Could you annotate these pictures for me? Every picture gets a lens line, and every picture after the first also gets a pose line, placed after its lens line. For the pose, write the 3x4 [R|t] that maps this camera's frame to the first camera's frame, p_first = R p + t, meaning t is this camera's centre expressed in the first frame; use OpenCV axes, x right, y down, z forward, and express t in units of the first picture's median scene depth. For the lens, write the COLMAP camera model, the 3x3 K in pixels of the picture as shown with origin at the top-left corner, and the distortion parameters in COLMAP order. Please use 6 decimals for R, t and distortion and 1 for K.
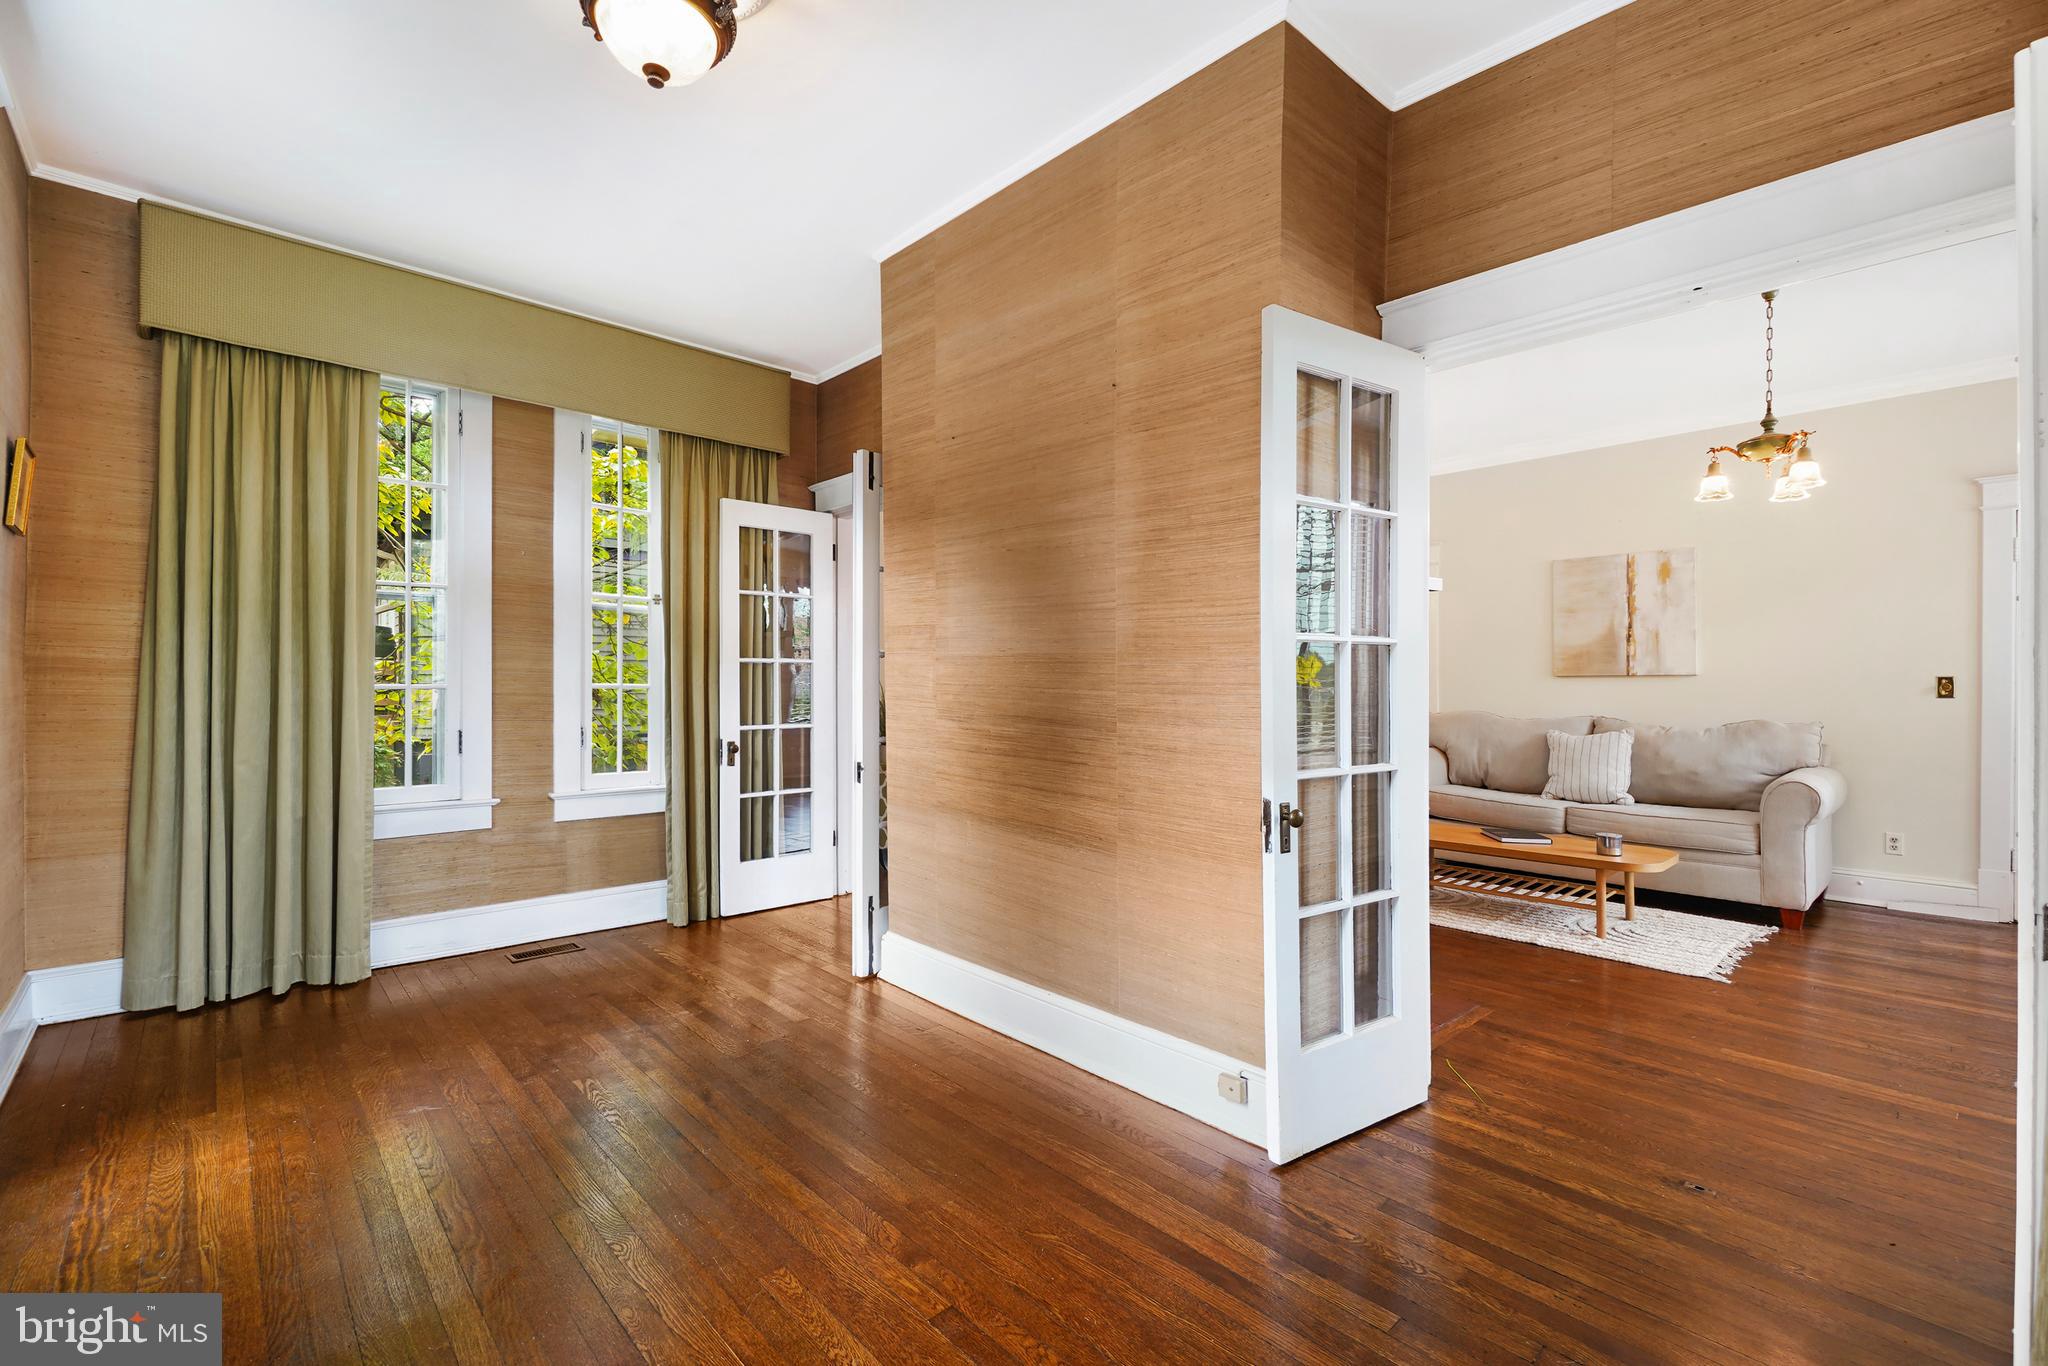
lens RADIAL K [[909.9, 0, 1002.1], [0, 909.9, 687.2], [0, 0, 1]] dist [-0.021843, 0.000505]
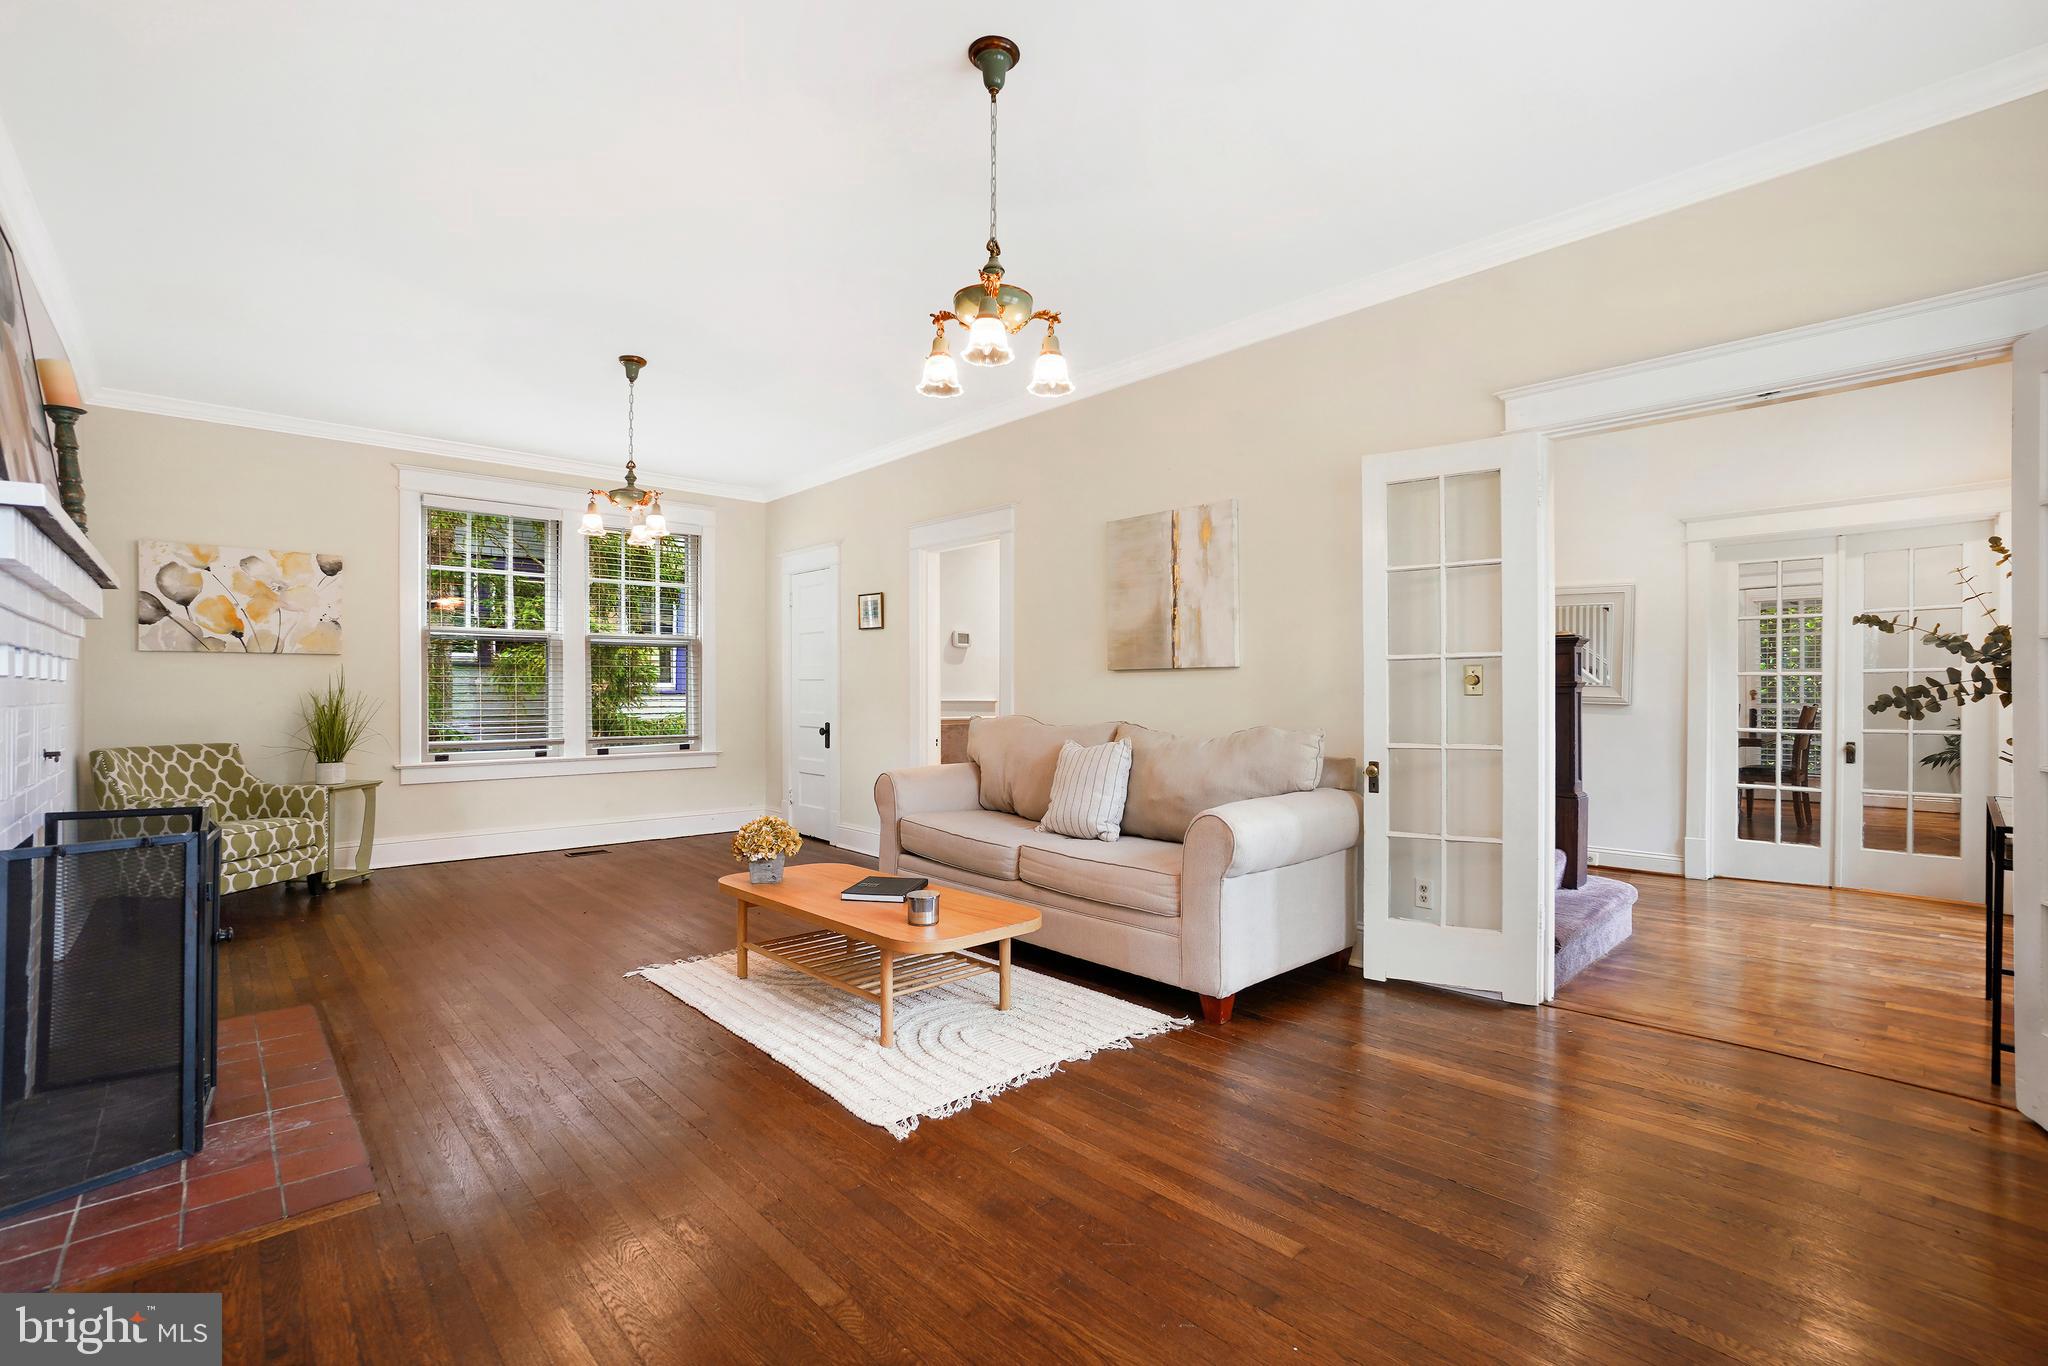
lens RADIAL K [[956.1, 0, 1025.9], [0, 956.1, 703.4], [0, 0, 1]] dist [-0.024341, 0.000101]
pose [[0.998787, -0.007739, 0.048618, 0.576837], [0.007102, 0.999887, 0.013273, 0.005390], [-0.048715, -0.012911, 0.998729, 0.209285]]
